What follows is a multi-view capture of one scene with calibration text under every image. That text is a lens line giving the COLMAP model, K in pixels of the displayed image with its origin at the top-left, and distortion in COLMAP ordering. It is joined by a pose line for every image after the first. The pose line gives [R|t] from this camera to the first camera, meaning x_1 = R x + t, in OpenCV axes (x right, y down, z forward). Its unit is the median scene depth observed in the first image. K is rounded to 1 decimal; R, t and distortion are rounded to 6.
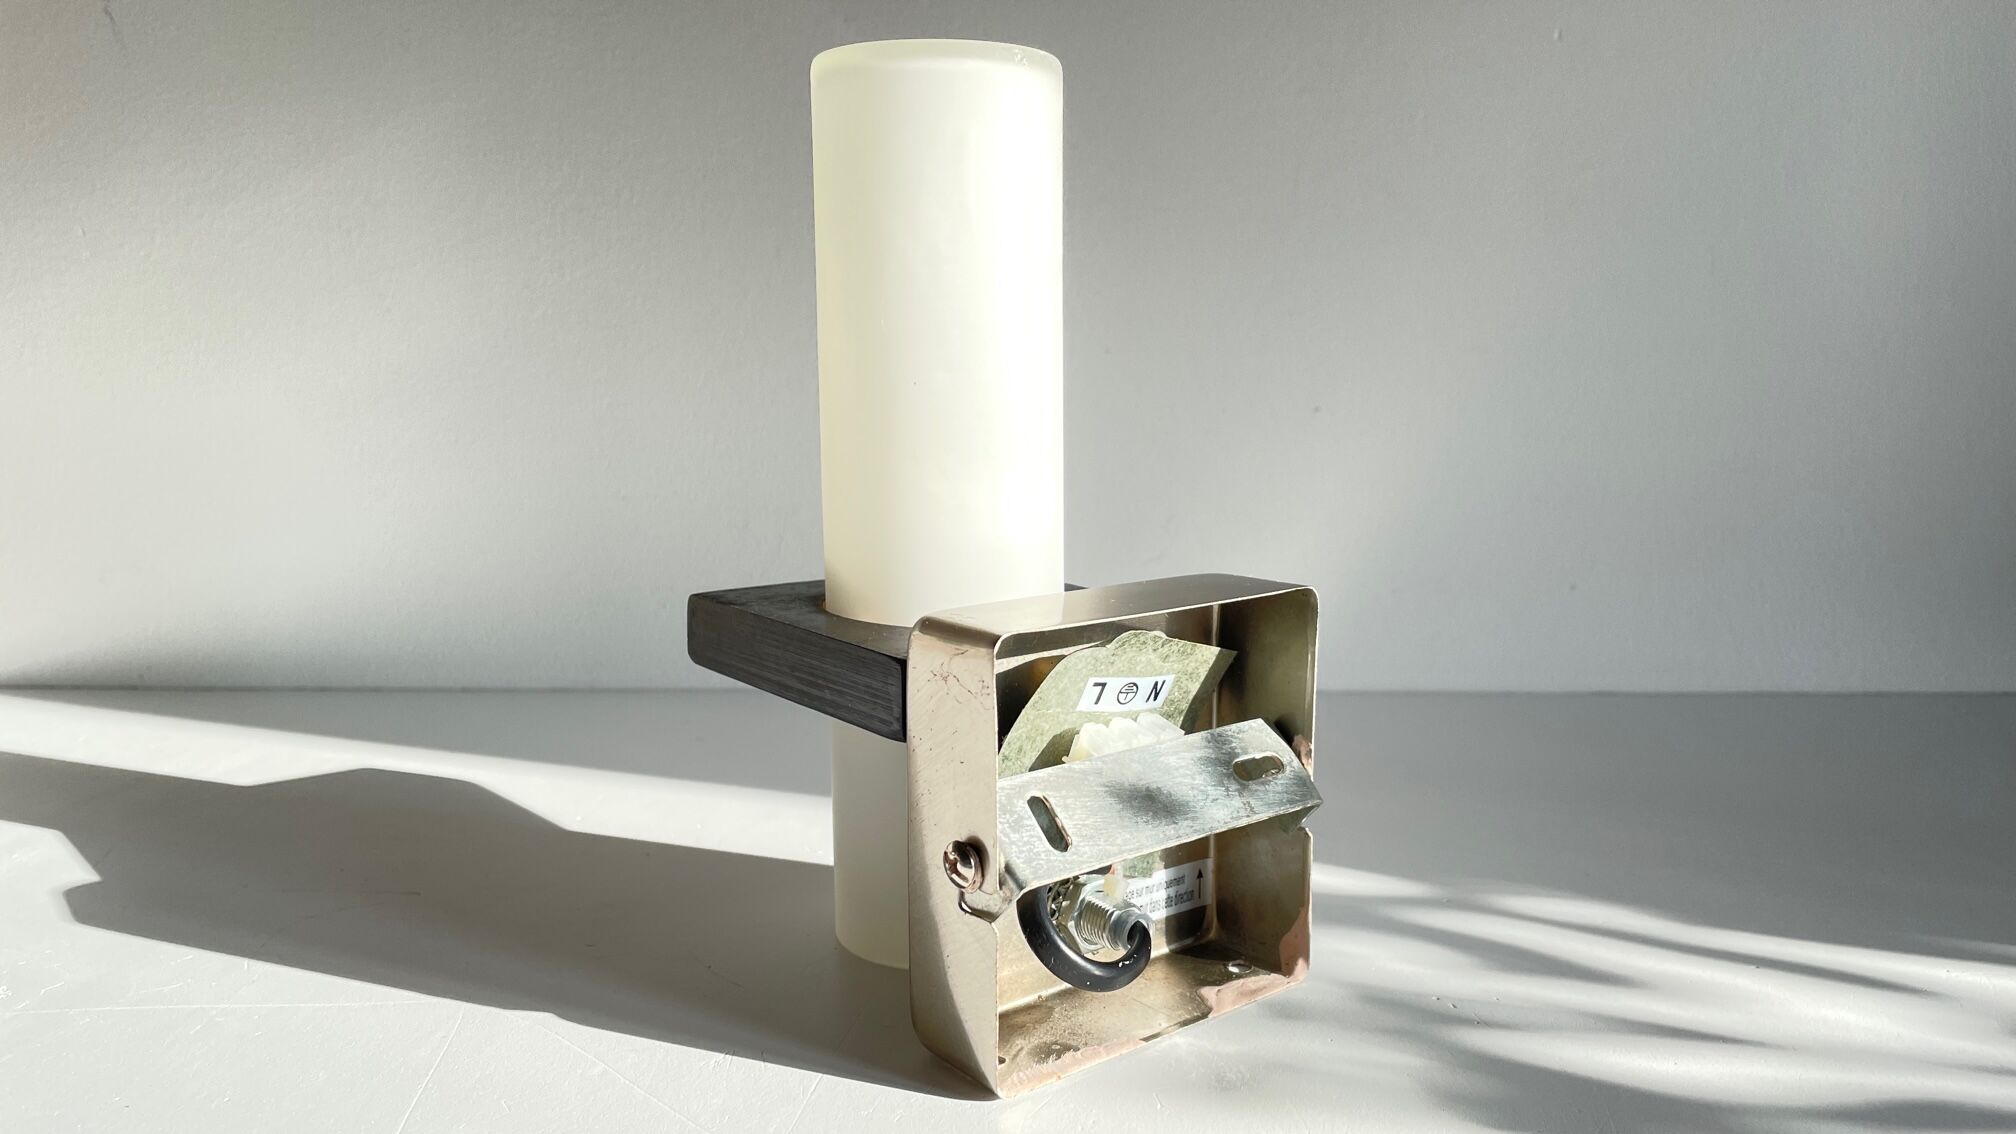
lens RADIAL K [[1507.1, 0, 997.2], [0, 1507.1, 574.8], [0, 0, 1]] dist [0.026000, -0.074543]
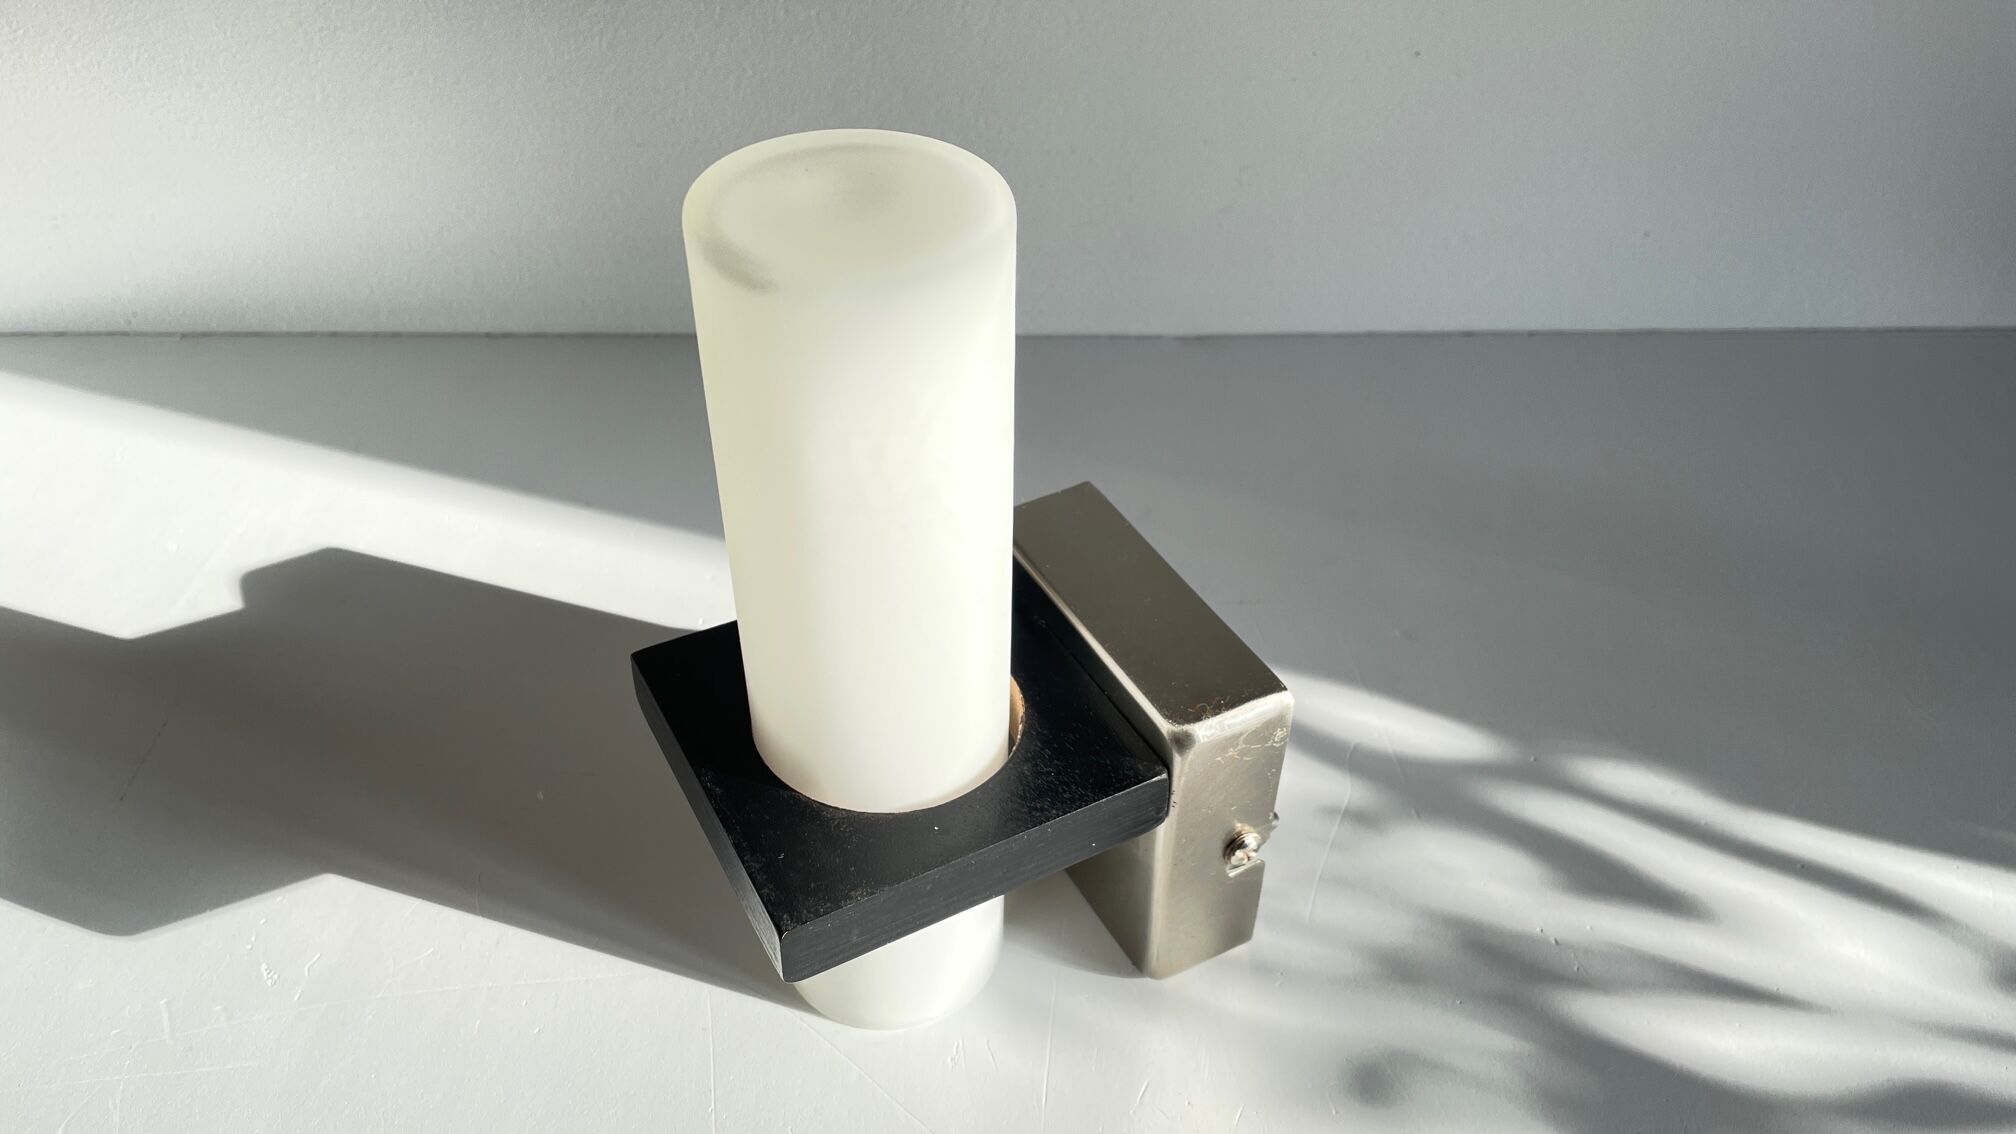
lens RADIAL K [[1507.1, 0, 1020.0], [0, 1507.1, 564.3], [0, 0, 1]] dist [0.026000, -0.074543]
pose [[0.996805, -0.032390, 0.073011, -0.164291], [-0.010451, 0.853337, 0.521255, -0.522654], [-0.079187, -0.520353, 0.850272, 0.160766]]
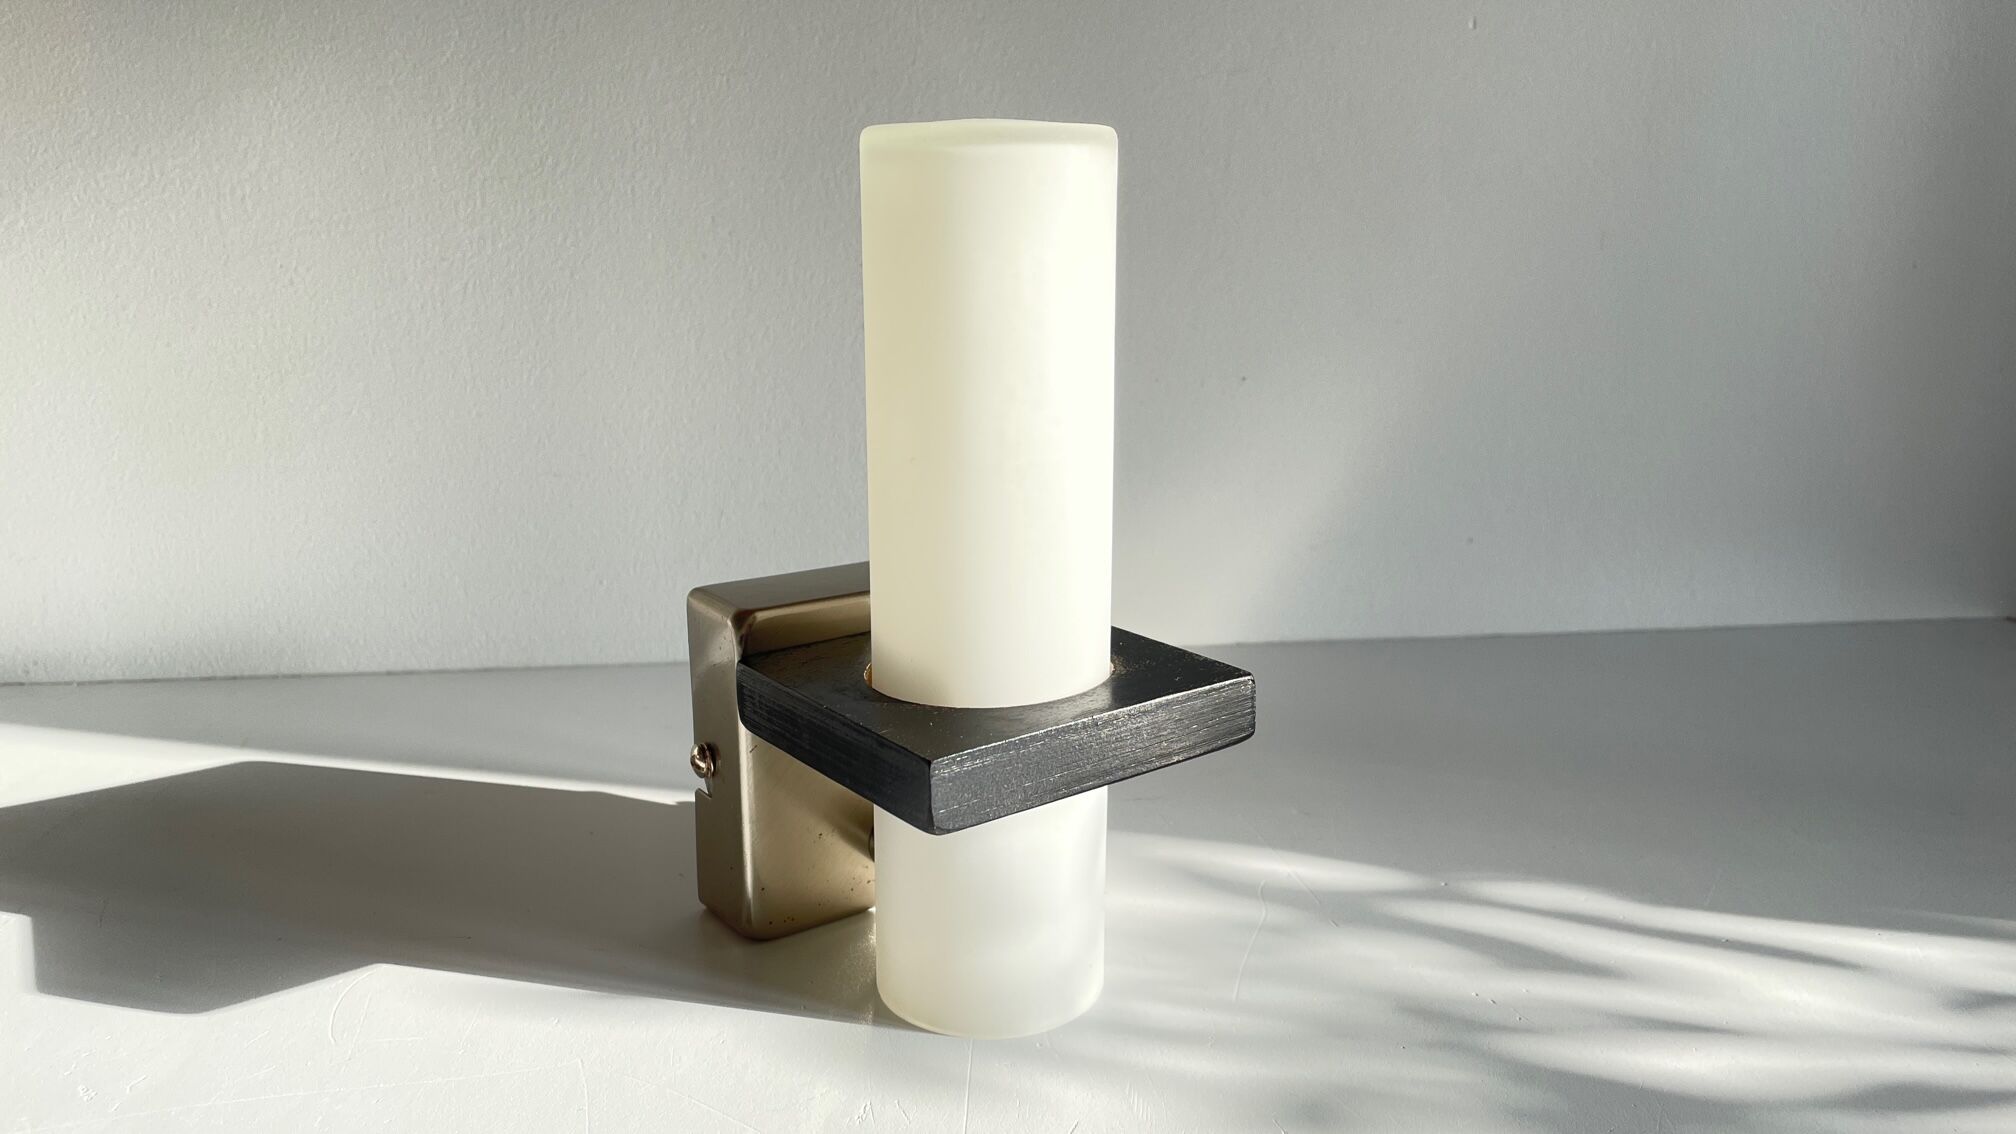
lens RADIAL K [[1507.1, 0, 1017.9], [0, 1507.1, 556.8], [0, 0, 1]] dist [0.026000, -0.074543]
pose [[0.987055, -0.029660, 0.157618, -0.184015], [0.015173, 0.995613, 0.092334, -0.143153], [-0.159665, -0.088747, 0.983174, -0.020539]]
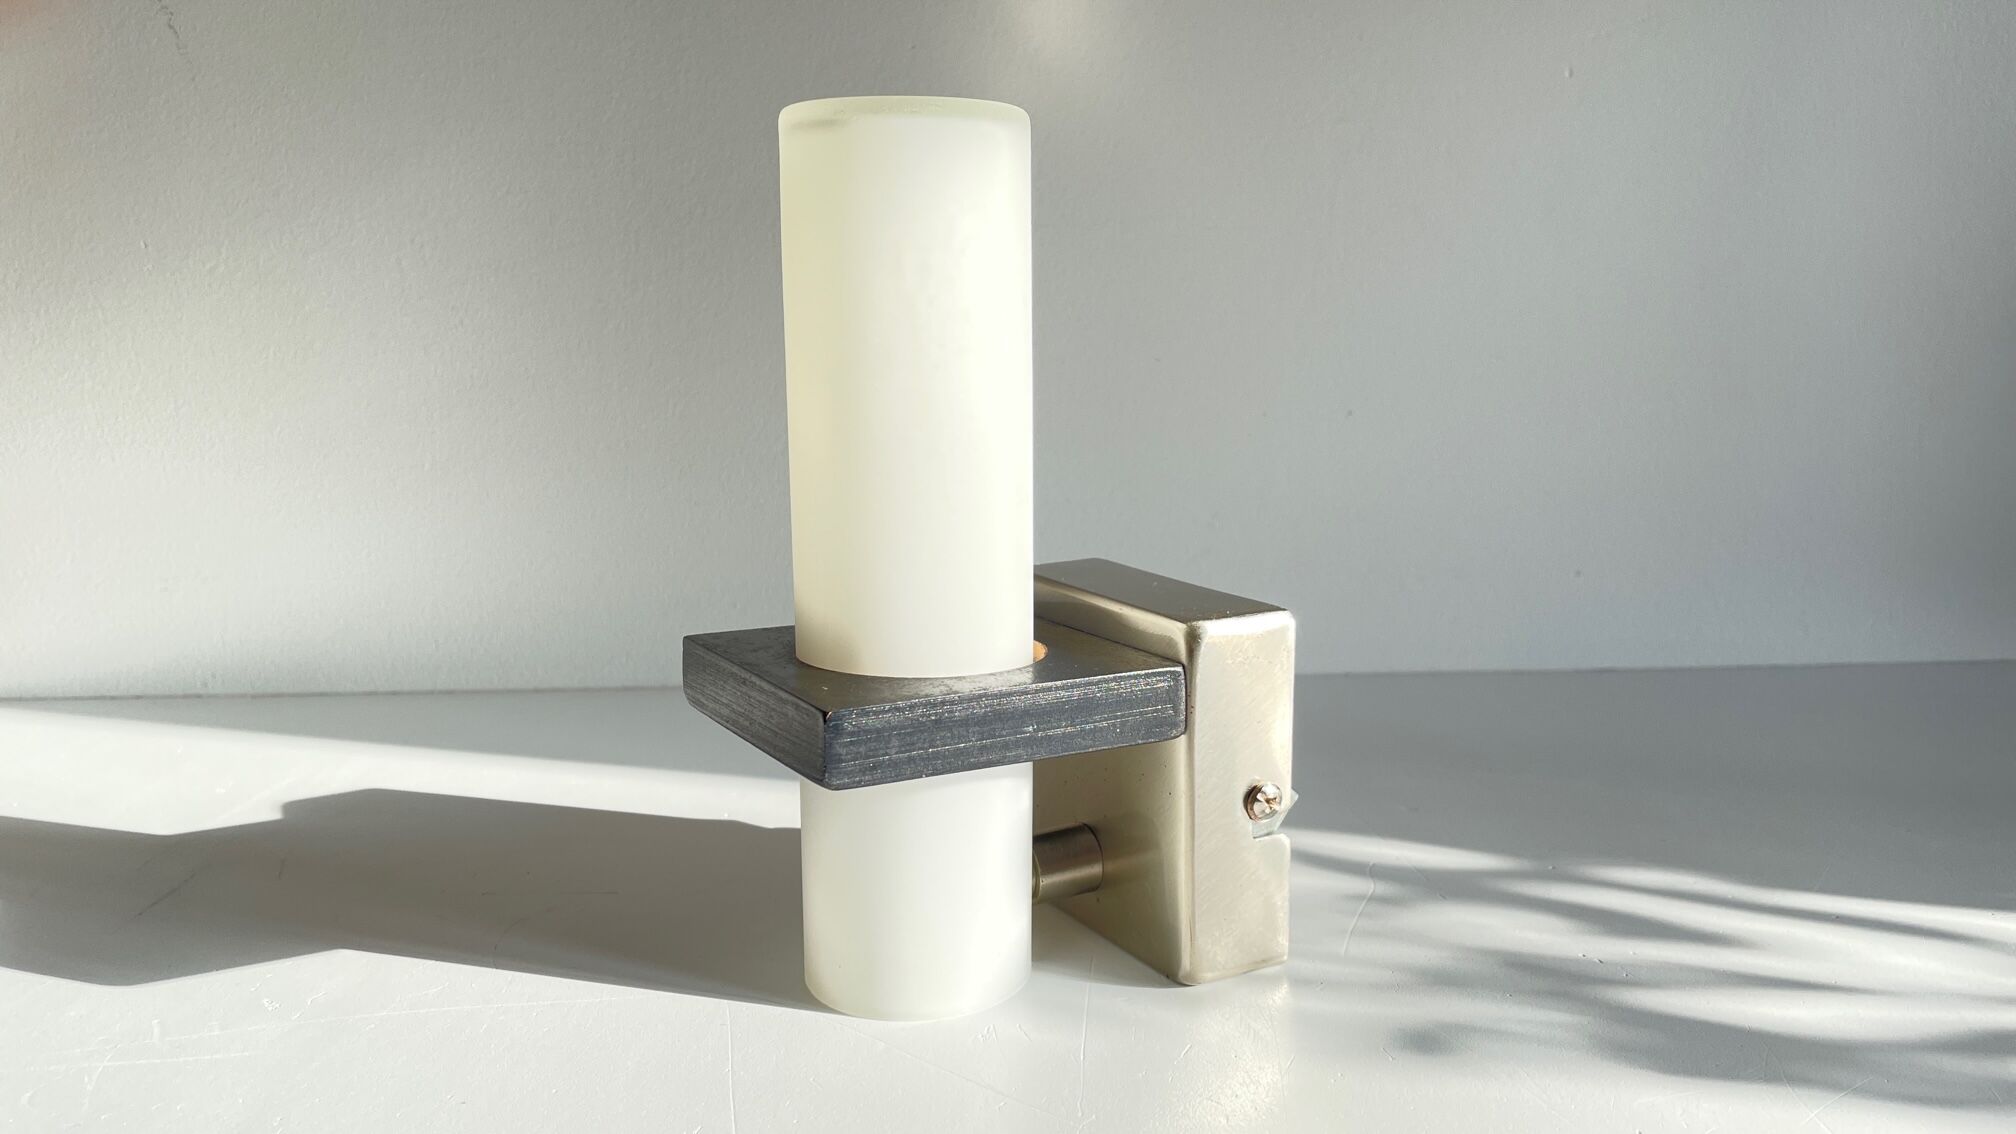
lens RADIAL K [[1507.1, 0, 1019.3], [0, 1507.1, 554.4], [0, 0, 1]] dist [0.026000, -0.074543]
pose [[0.995823, -0.015364, 0.089999, -0.203823], [0.014110, 0.999795, 0.014548, -0.047093], [-0.090204, -0.013217, 0.995836, -0.092763]]
